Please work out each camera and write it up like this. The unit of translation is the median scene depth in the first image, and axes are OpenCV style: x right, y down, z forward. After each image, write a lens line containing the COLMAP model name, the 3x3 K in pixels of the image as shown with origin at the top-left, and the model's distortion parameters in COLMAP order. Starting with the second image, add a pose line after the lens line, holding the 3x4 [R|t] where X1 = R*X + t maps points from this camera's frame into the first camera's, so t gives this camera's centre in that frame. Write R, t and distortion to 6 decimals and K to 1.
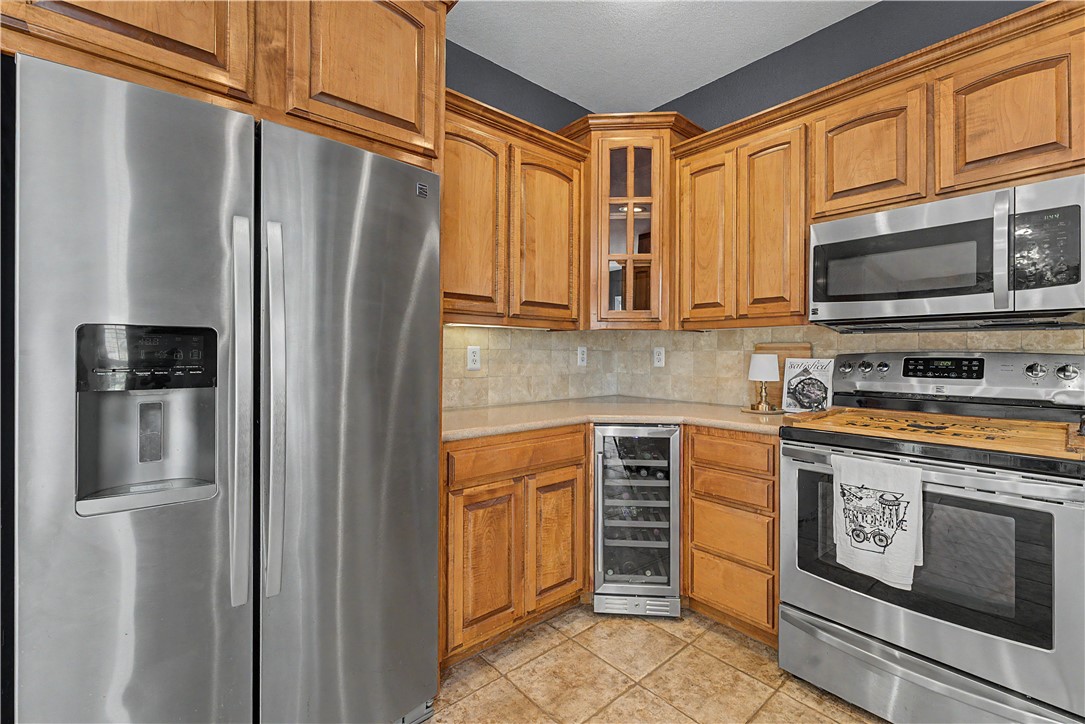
lens RADIAL K [[465.0, 0, 542.8], [0, 465.0, 352.3], [0, 0, 1]] dist [-0.000764, -0.000499]
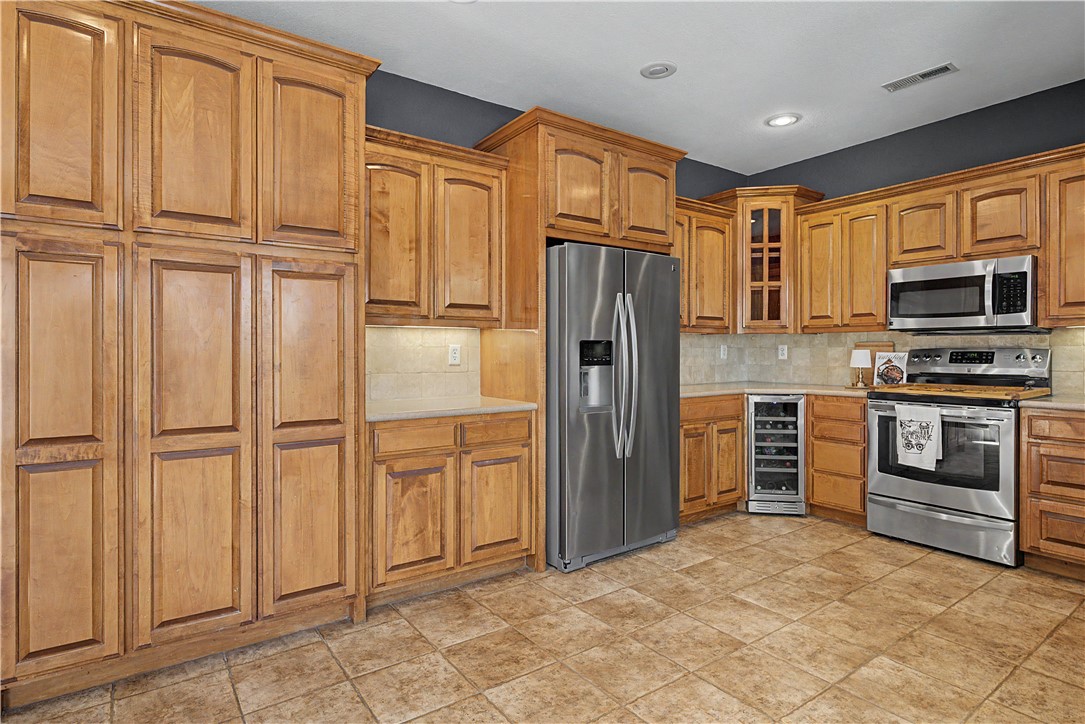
lens RADIAL K [[569.5, 0, 545.3], [0, 569.5, 351.8], [0, 0, 1]] dist [0.002439, -0.000343]
pose [[0.995828, -0.005612, -0.091073, -0.445965], [0.006194, 0.999962, 0.006113, -0.008214], [0.091036, -0.006651, 0.995825, -1.112884]]
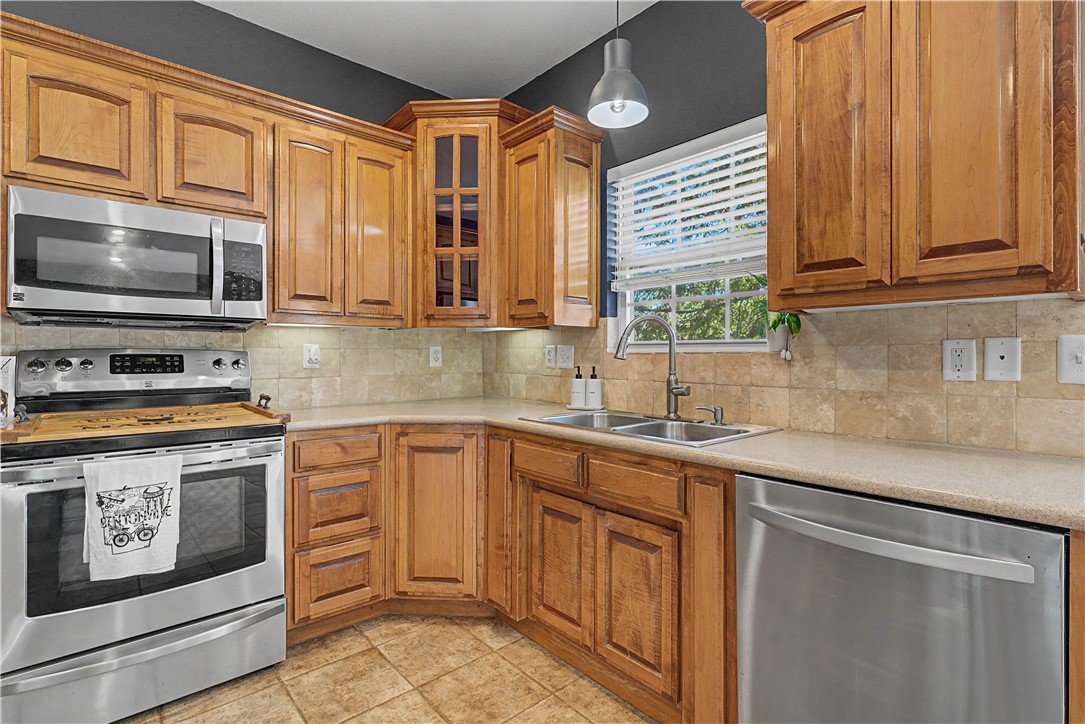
lens RADIAL K [[514.2, 0, 544.5], [0, 514.2, 355.7], [0, 0, 1]] dist [-0.002022, 0.000454]
pose [[-0.006881, -0.006917, 0.999952, -0.299365], [-0.008207, 0.999943, 0.006860, -0.000212], [-0.999943, -0.008159, -0.006937, 0.107110]]
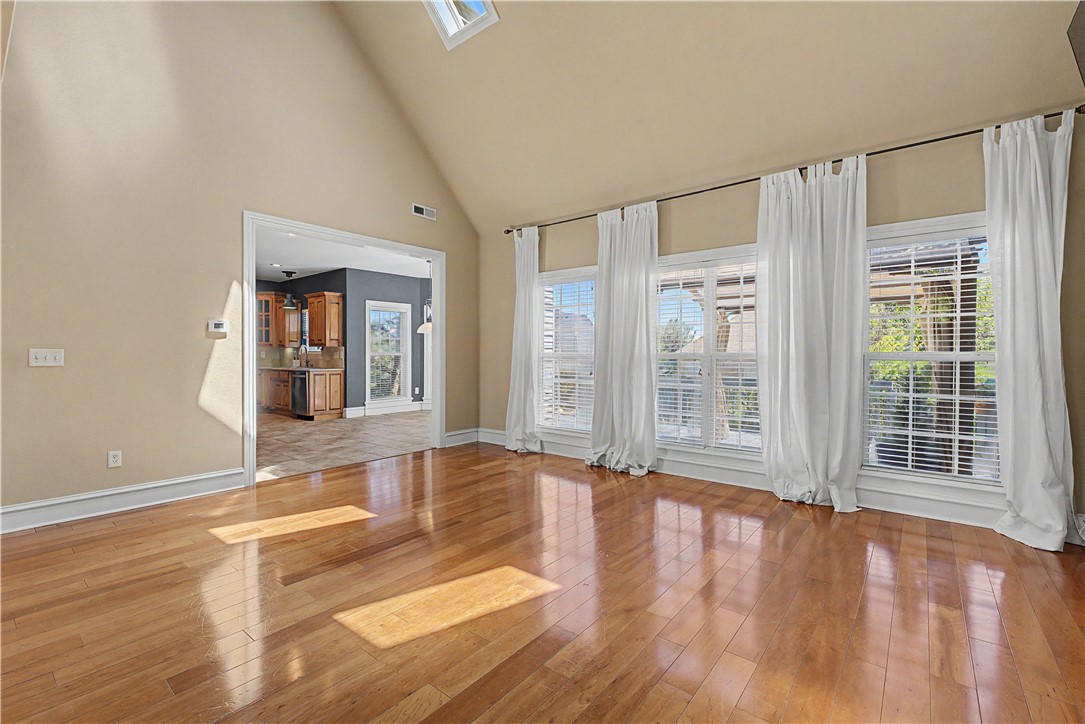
lens RADIAL K [[470.2, 0, 543.0], [0, 470.2, 358.6], [0, 0, 1]] dist [-0.001140, -0.000230]
pose [[-0.178827, -0.012225, 0.983805, -4.485448], [-0.005710, 0.999919, 0.011388, -0.015326], [-0.983864, -0.003581, -0.178883, -1.736770]]
